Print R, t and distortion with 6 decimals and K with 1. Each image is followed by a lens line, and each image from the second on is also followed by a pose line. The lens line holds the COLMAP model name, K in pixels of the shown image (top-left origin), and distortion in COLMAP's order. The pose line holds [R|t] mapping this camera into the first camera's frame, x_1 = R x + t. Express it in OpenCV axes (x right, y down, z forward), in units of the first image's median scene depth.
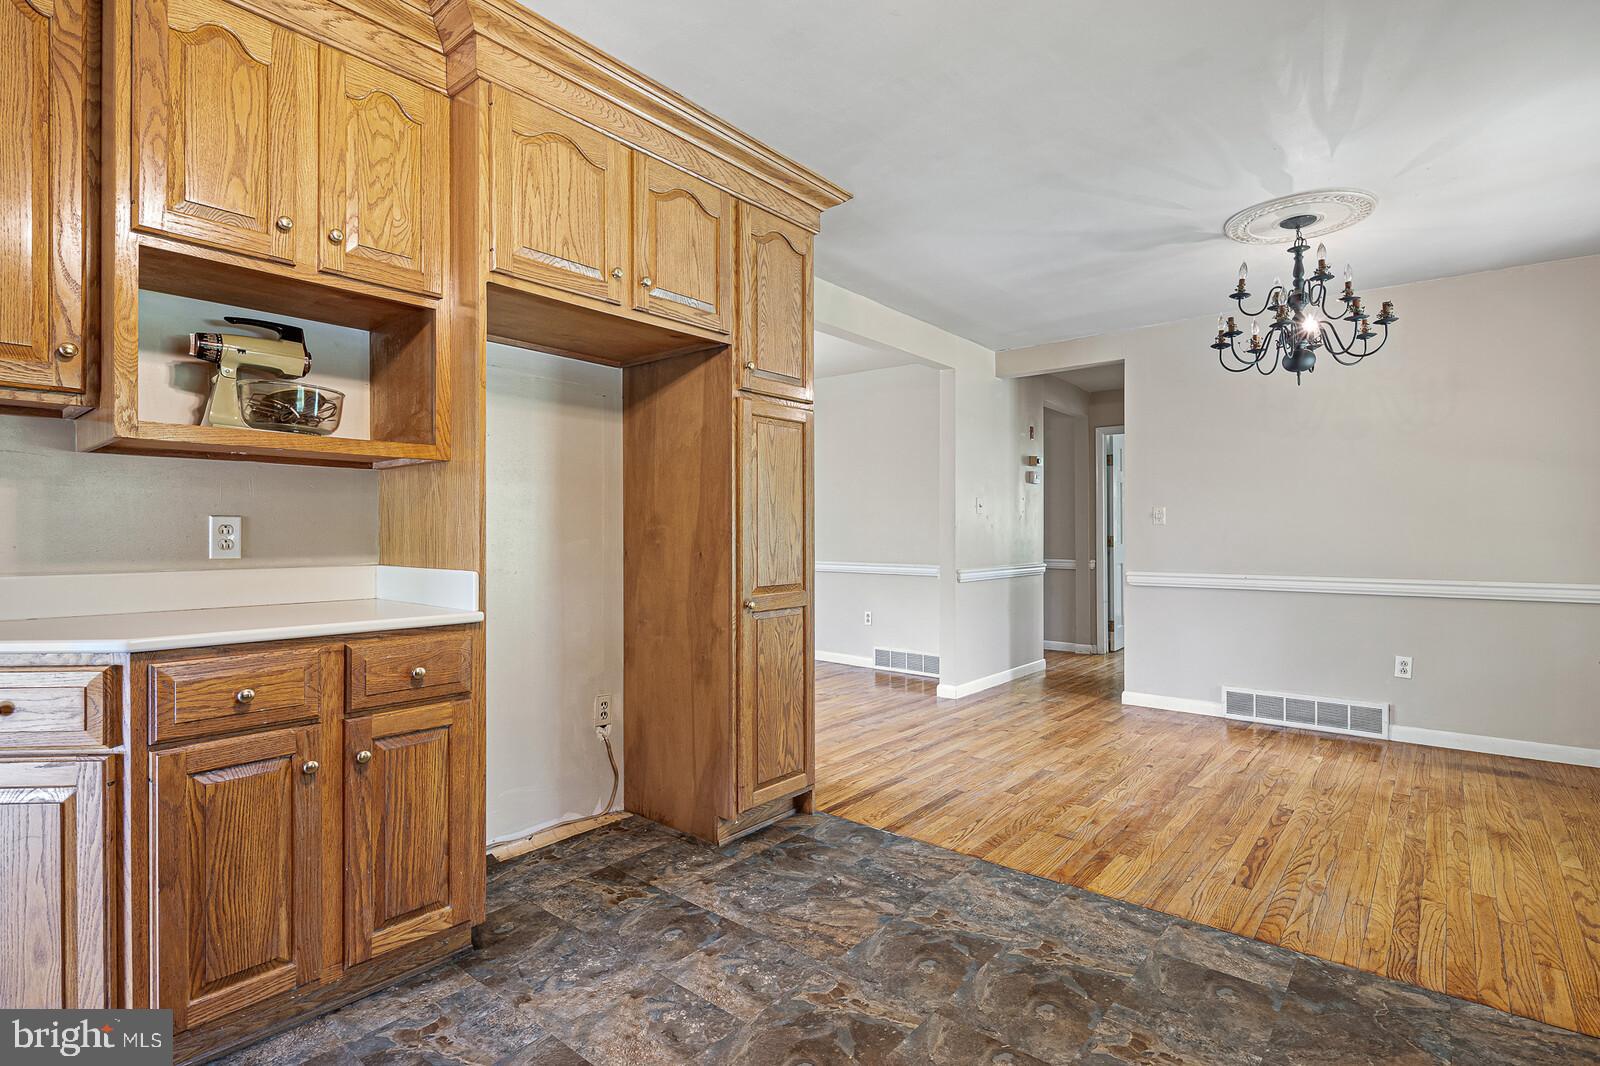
lens RADIAL K [[780.9, 0, 798.4], [0, 780.9, 532.9], [0, 0, 1]] dist [0.003140, -0.001080]
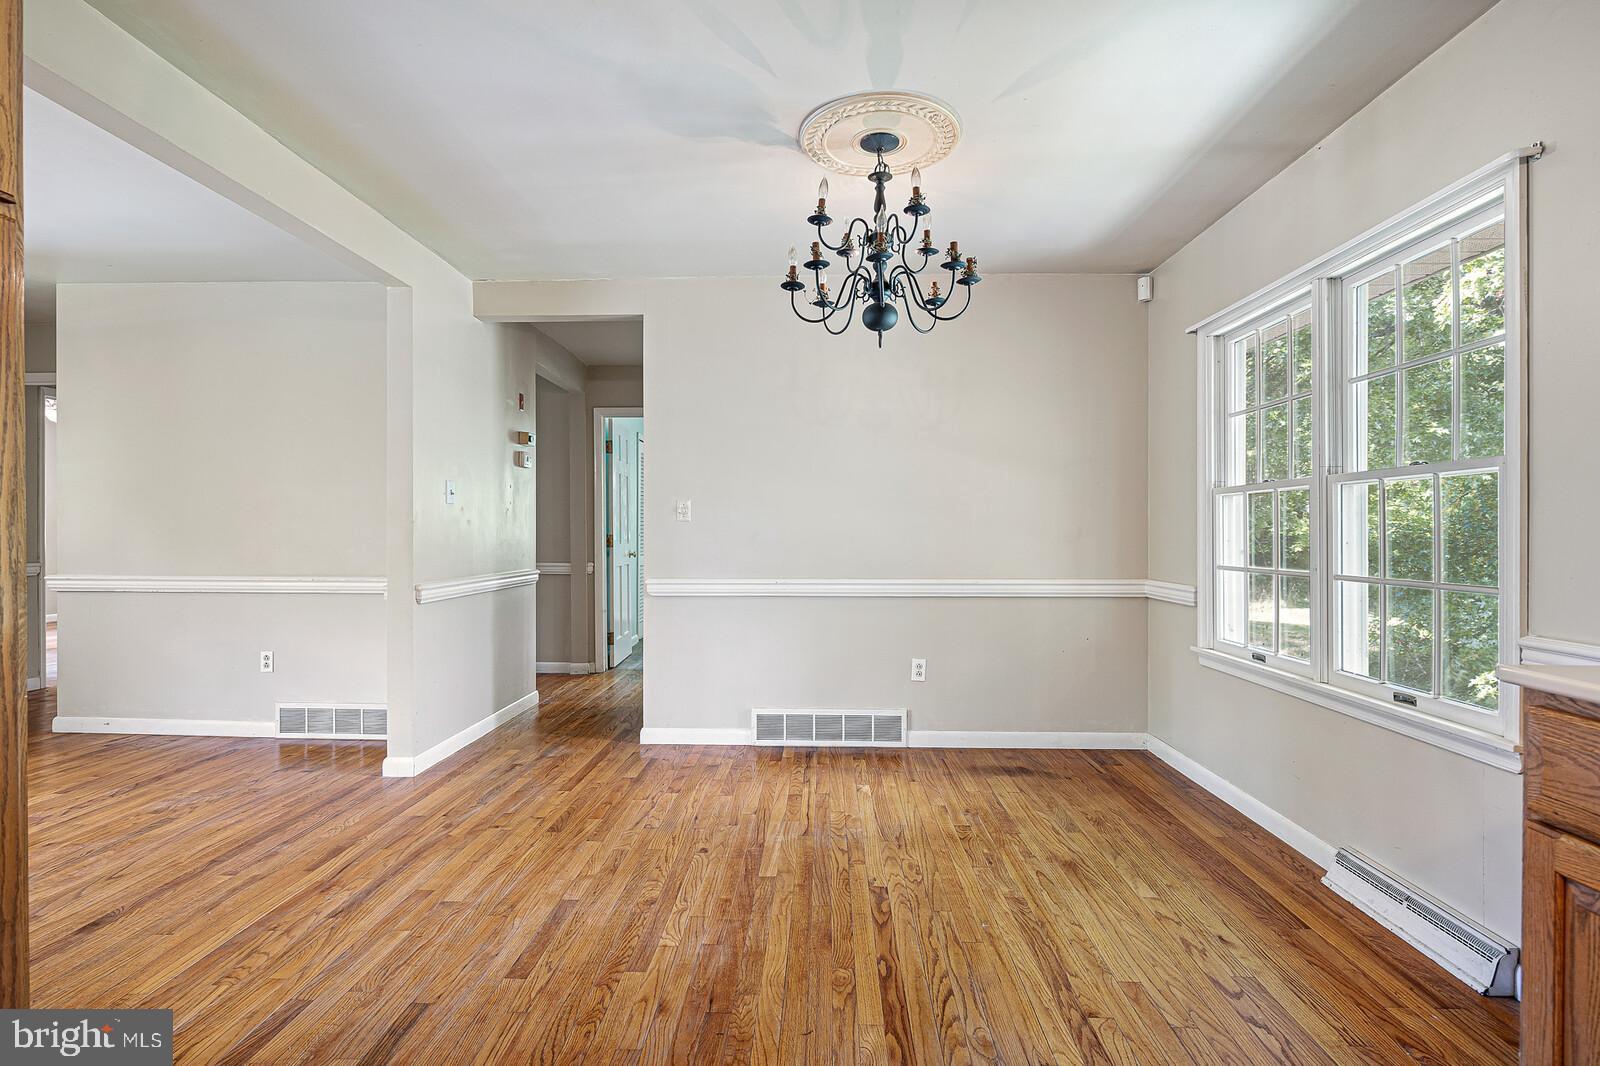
lens RADIAL K [[780.9, 0, 798.4], [0, 780.9, 532.9], [0, 0, 1]] dist [0.003140, -0.001080]
pose [[0.793192, -0.000920, 0.608971, 0.067373], [-0.000723, 0.999997, 0.002453, -0.000244], [-0.608971, -0.002386, 0.793189, 0.328400]]
